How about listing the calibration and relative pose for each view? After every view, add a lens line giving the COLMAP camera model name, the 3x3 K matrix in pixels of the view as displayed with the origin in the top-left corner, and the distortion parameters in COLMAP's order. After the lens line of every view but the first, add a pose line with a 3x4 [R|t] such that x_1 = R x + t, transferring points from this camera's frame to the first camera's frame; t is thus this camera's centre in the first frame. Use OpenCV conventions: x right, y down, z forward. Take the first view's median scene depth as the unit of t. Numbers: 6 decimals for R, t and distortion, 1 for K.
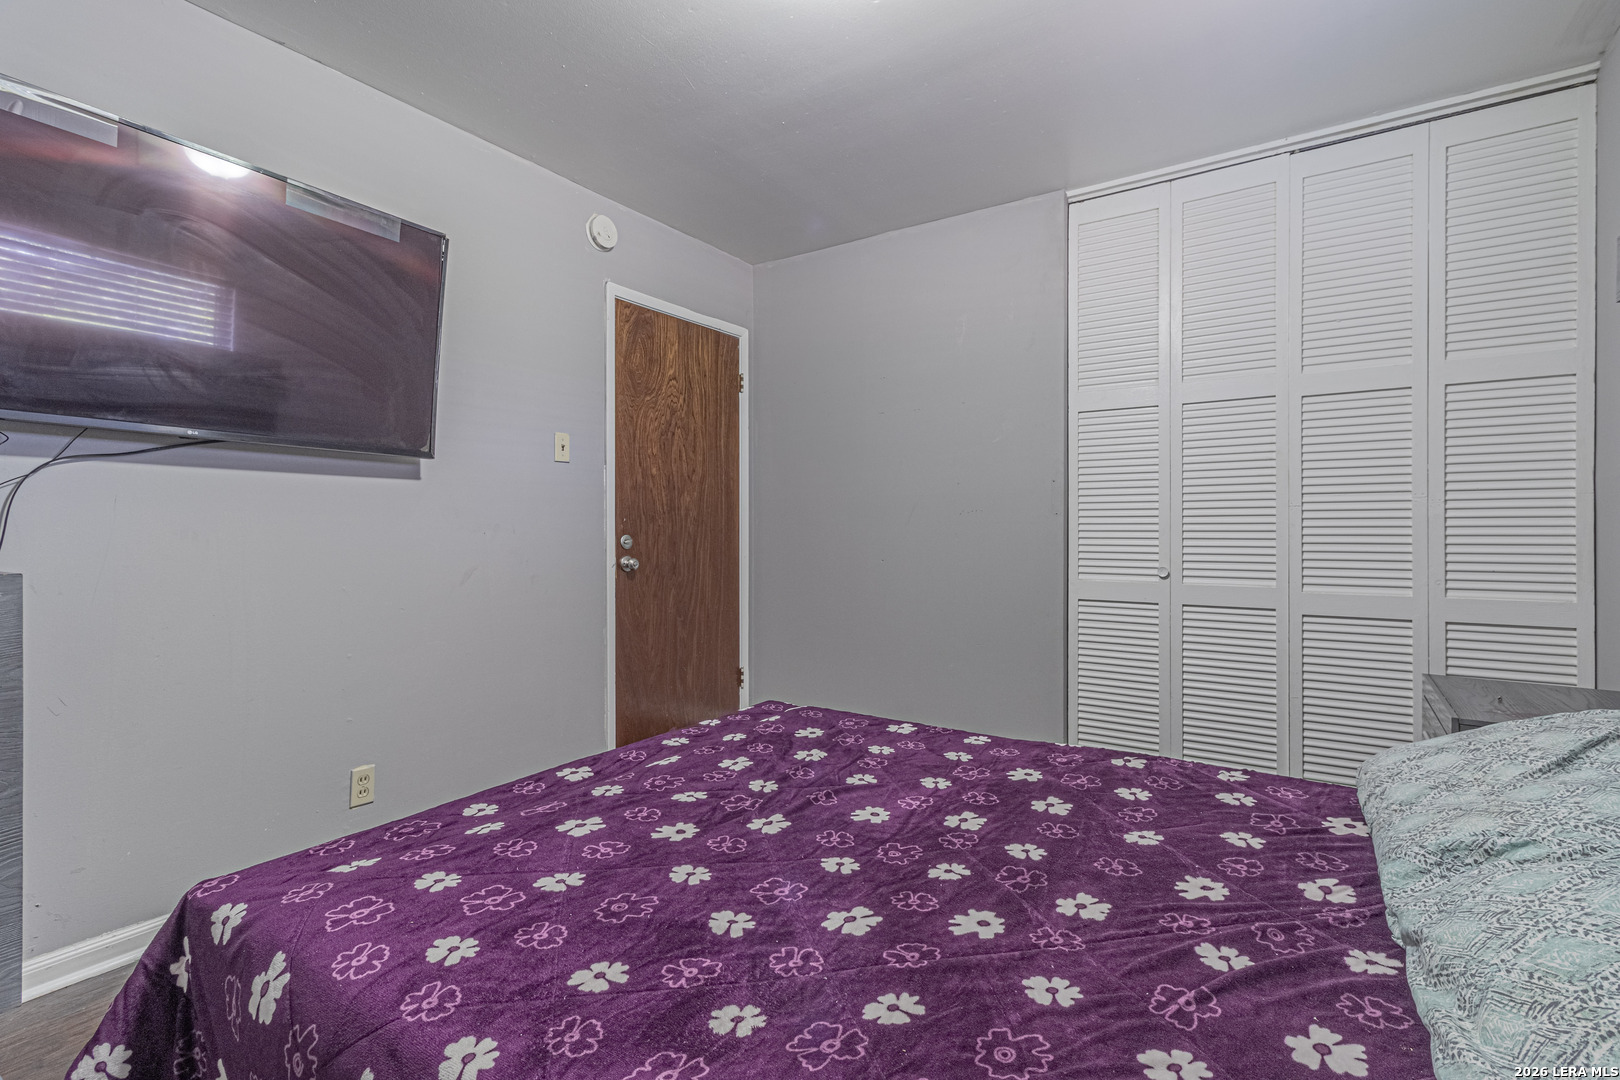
lens RADIAL K [[763.9, 0, 833.7], [0, 763.9, 529.6], [0, 0, 1]] dist [0.005880, 0.000908]
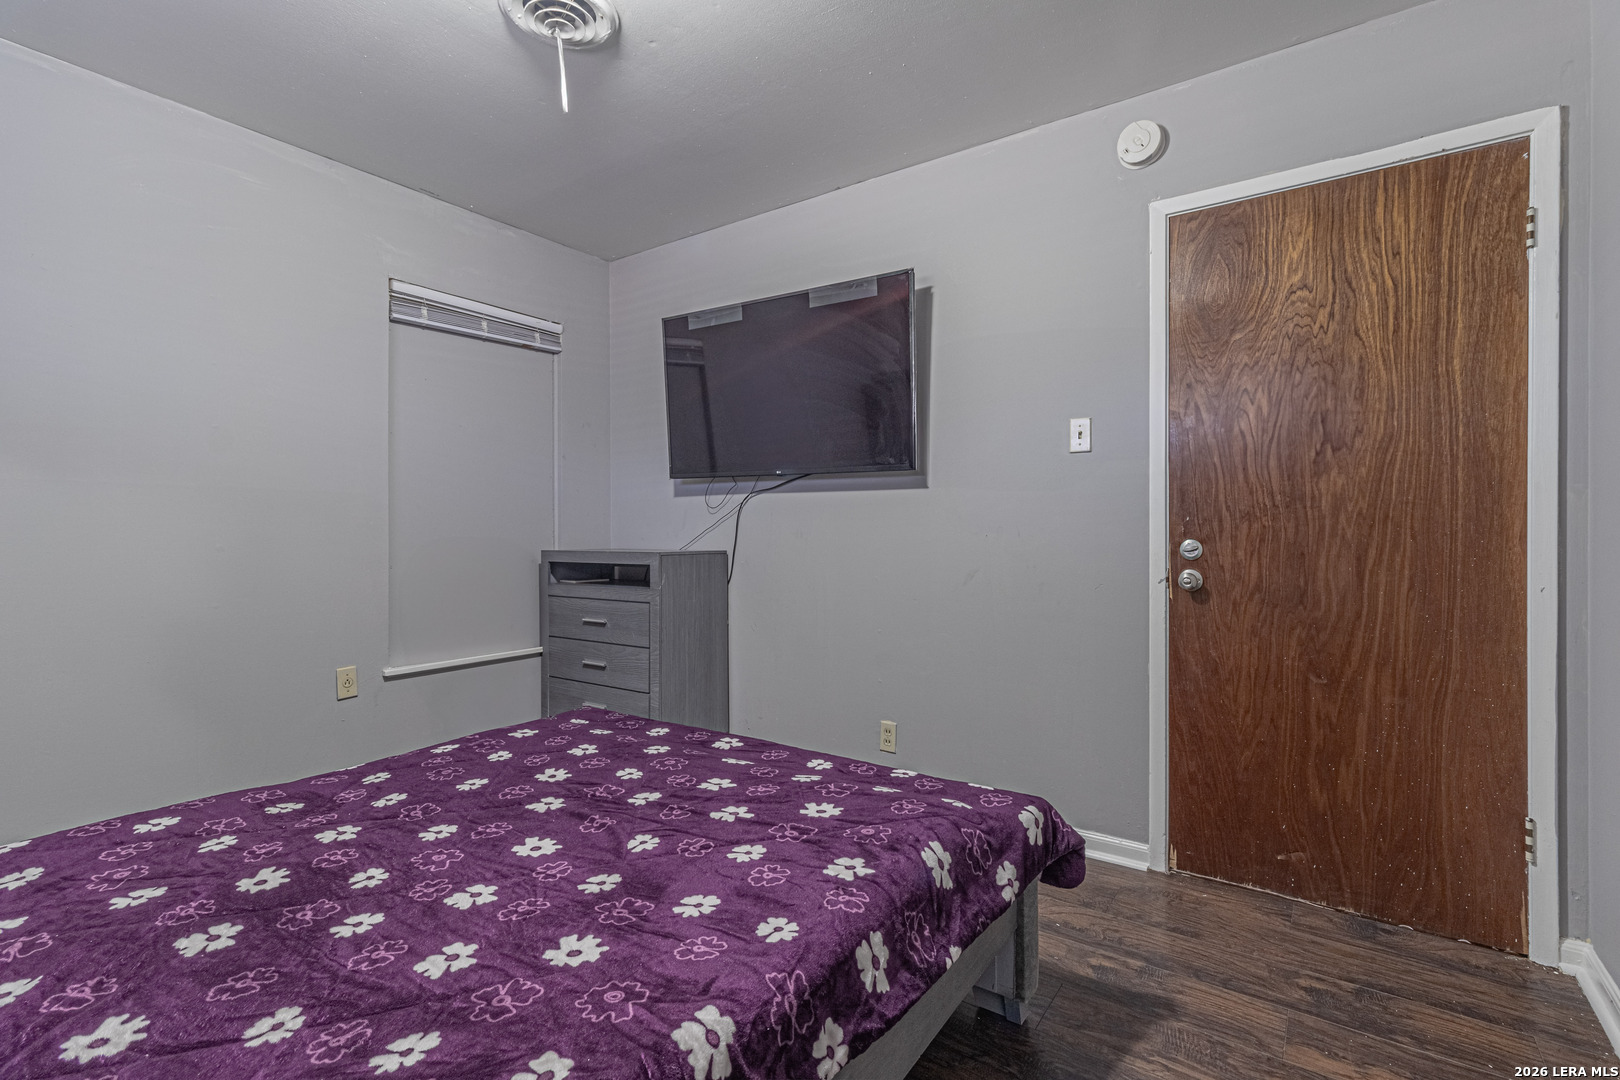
lens RADIAL K [[763.9, 0, 801.5], [0, 763.9, 535.5], [0, 0, 1]] dist [0.005880, 0.000908]
pose [[-0.058457, 0.007827, -0.998259, 0.642632], [-0.001246, 0.999968, 0.007914, -0.003560], [0.998289, 0.001707, -0.058446, 0.938526]]
